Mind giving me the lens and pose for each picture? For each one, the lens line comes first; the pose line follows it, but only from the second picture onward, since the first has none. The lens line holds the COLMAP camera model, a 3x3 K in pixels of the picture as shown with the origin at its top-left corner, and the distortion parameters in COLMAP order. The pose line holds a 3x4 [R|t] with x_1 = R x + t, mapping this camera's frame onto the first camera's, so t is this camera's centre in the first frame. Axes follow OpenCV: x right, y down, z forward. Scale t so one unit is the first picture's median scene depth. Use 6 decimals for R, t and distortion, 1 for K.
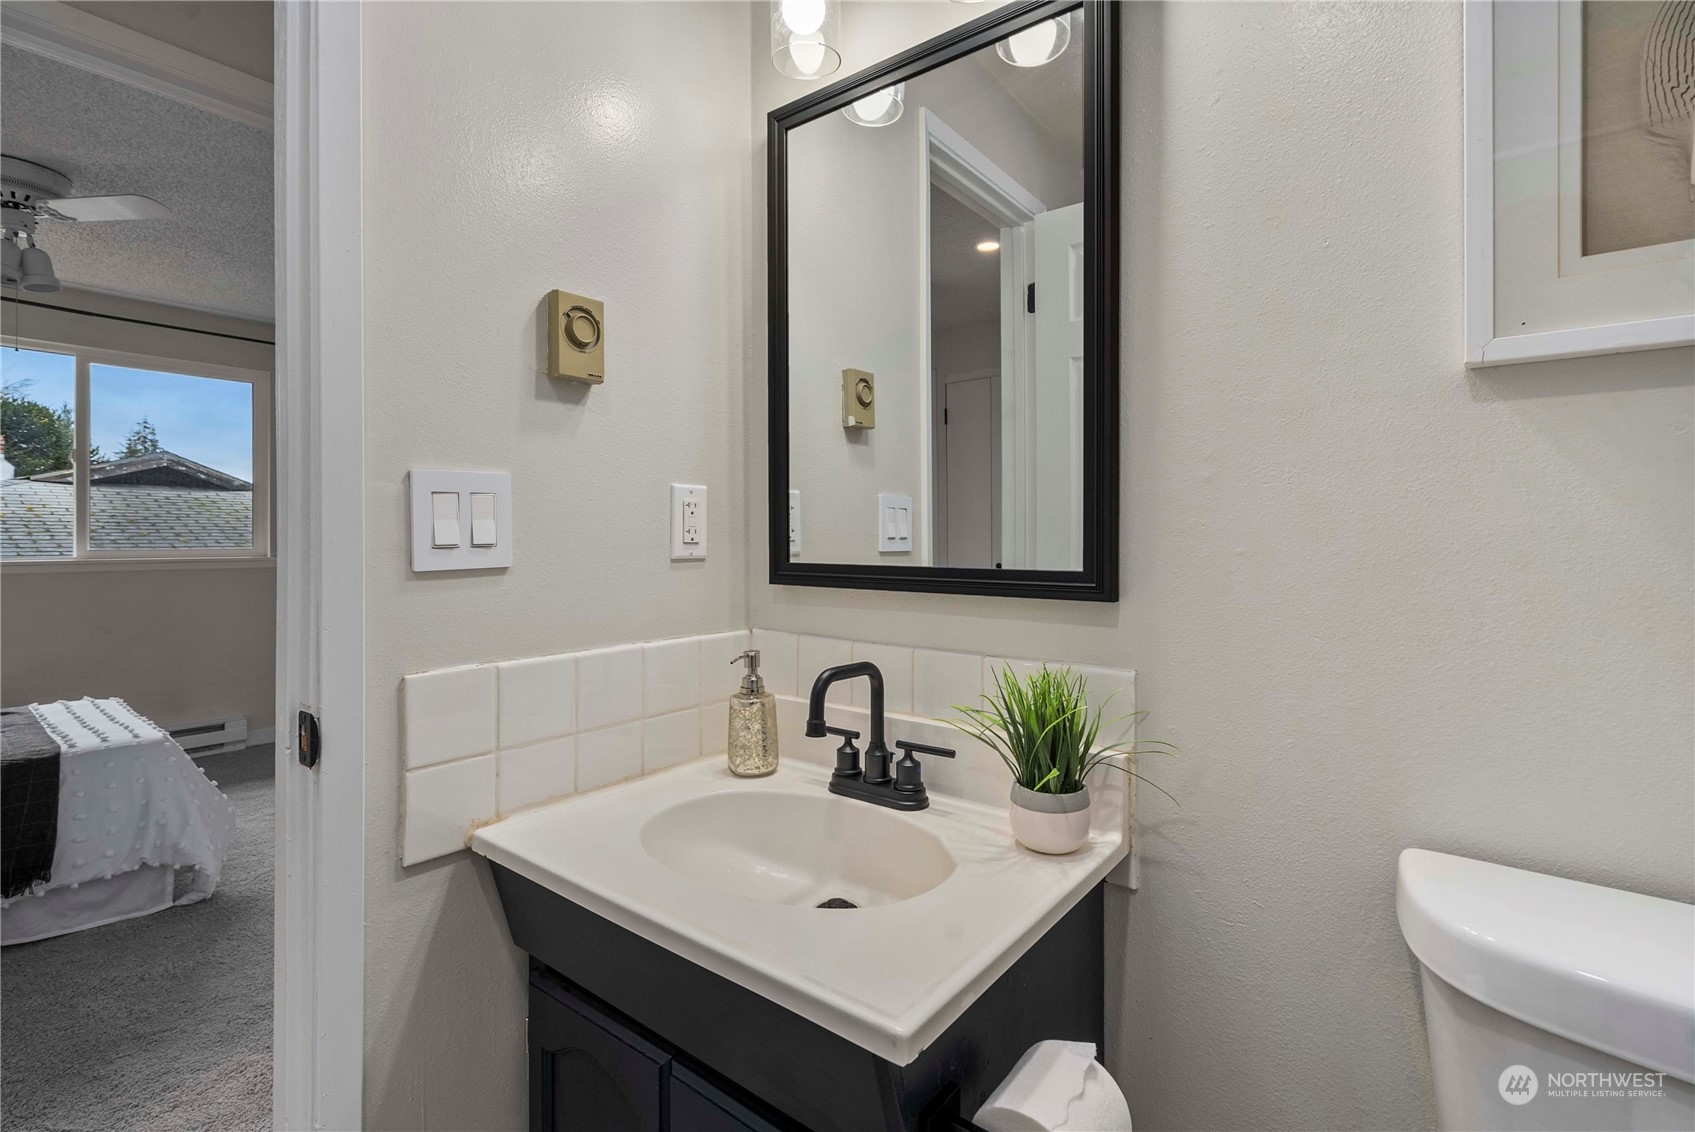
lens RADIAL K [[776.3, 0, 844.3], [0, 776.3, 535.9], [0, 0, 1]] dist [-0.001186, -0.000076]
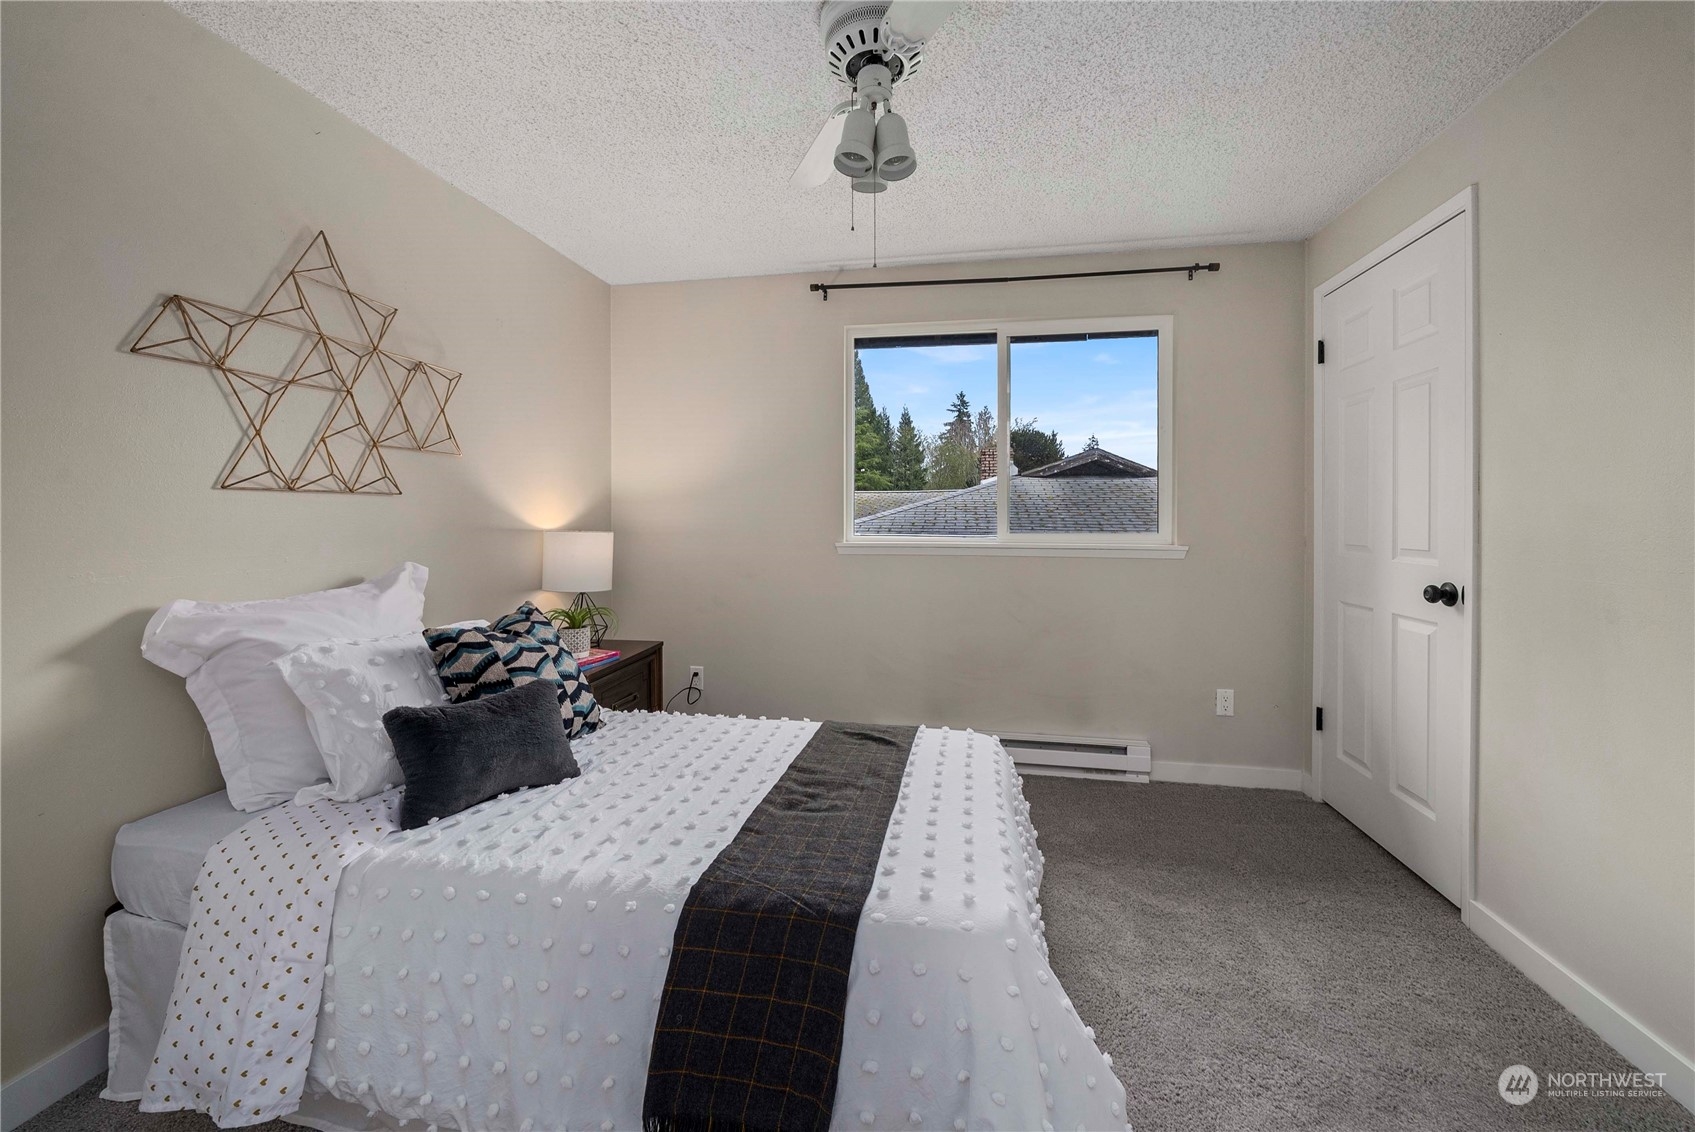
lens RADIAL K [[621.7, 0, 865.6], [0, 621.7, 513.6], [0, 0, 1]] dist [-0.000093, 0.000011]
pose [[0.464254, 0.003918, -0.885693, -0.149198], [-0.003917, 0.999990, 0.002371, -0.003088], [0.885693, 0.002368, 0.464264, 0.193807]]
